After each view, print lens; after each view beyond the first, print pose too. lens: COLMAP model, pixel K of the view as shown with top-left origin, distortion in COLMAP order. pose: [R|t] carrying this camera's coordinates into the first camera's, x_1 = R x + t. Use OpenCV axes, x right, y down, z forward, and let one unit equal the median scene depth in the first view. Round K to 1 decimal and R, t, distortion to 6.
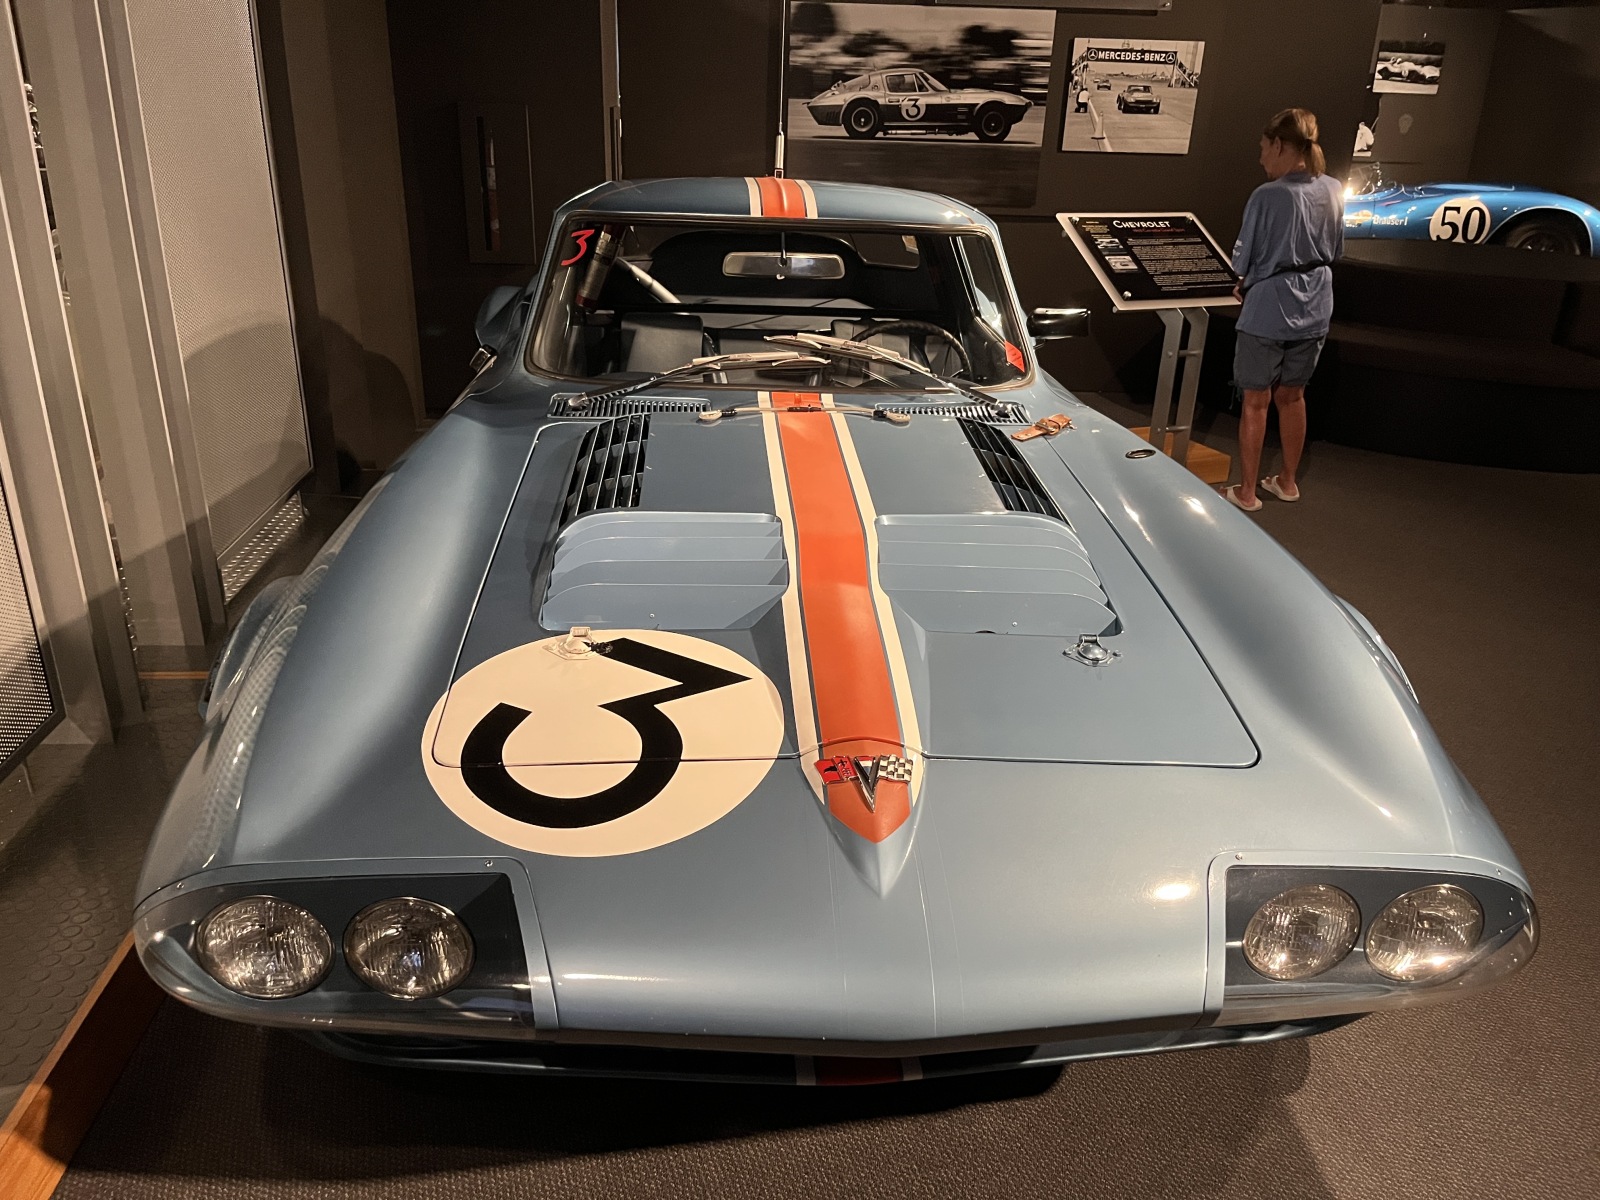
lens RADIAL K [[1238.3, 0, 800.0], [0, 1238.3, 600.0], [0, 0, 1]] dist [0.069465, -0.056300]
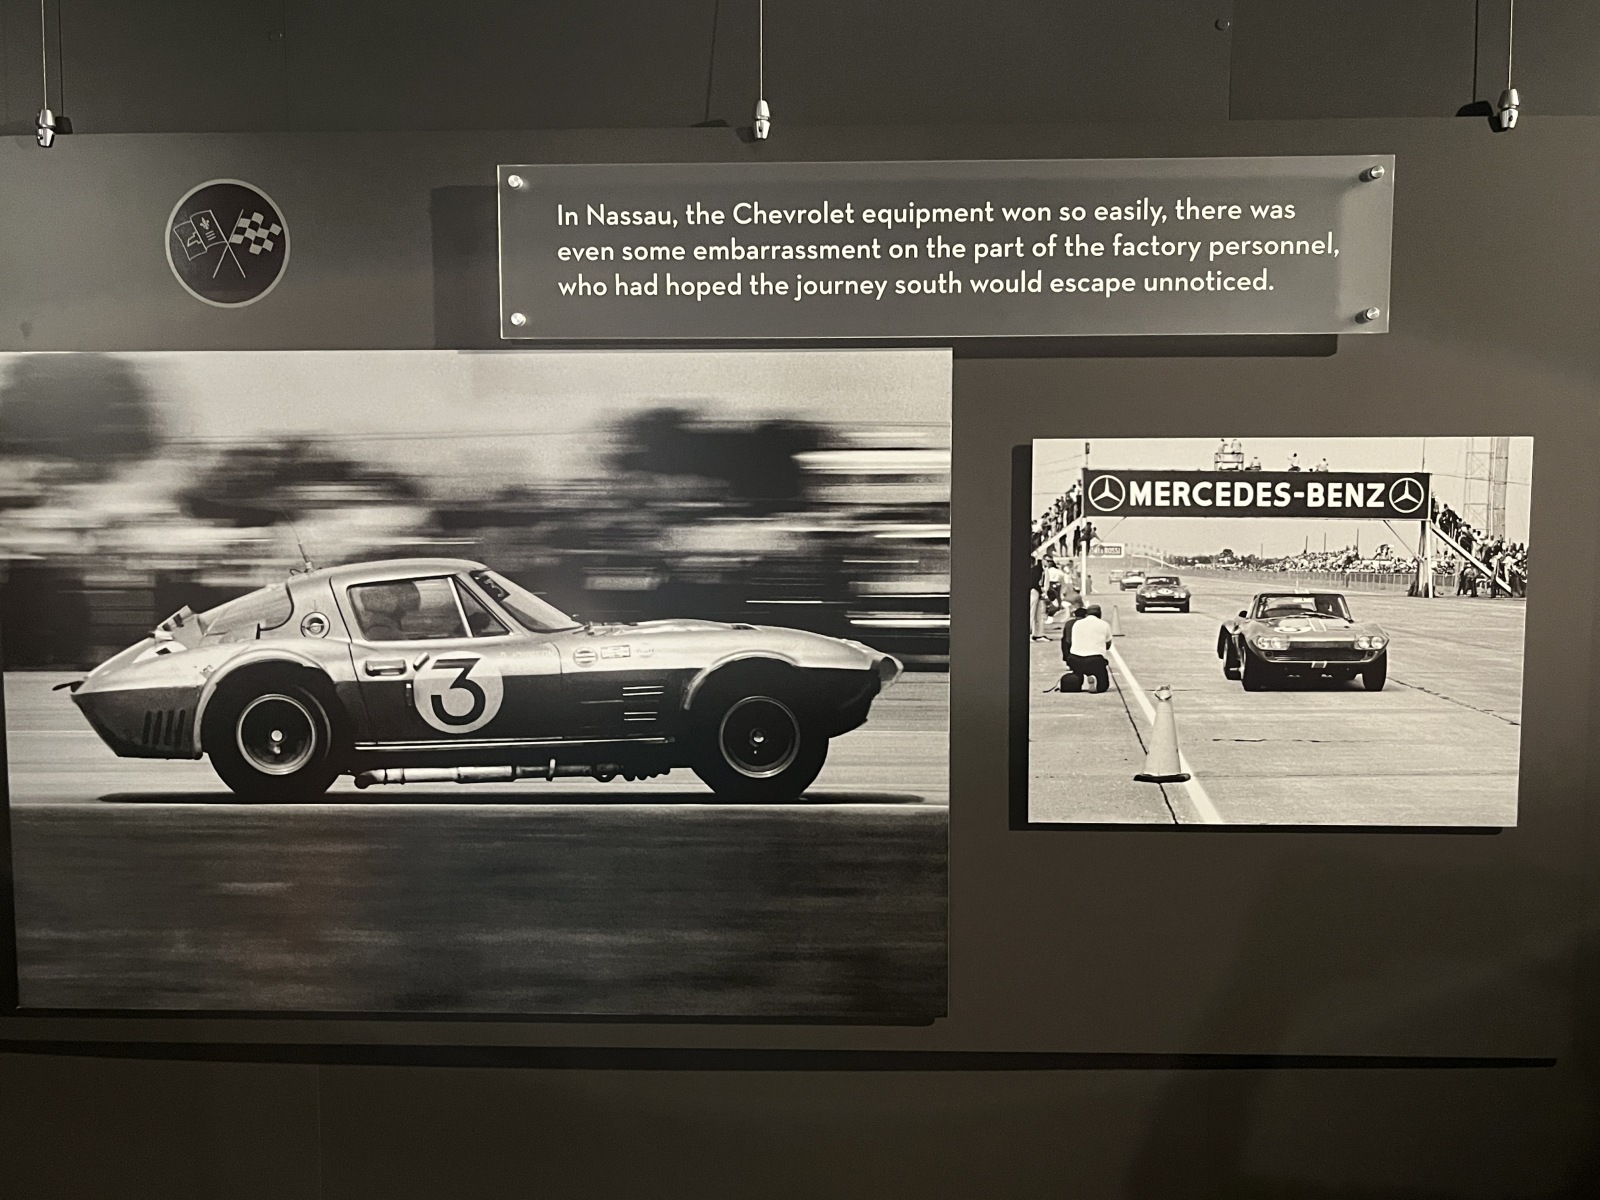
lens RADIAL K [[1382.0, 0, 800.0], [0, 1382.0, 600.0], [0, 0, 1]] dist [0.087102, -0.134814]
pose [[0.998257, -0.030863, -0.050297, 0.180966], [0.013227, 0.947670, -0.318978, -0.317343], [0.057510, 0.317757, 0.946427, 0.718544]]
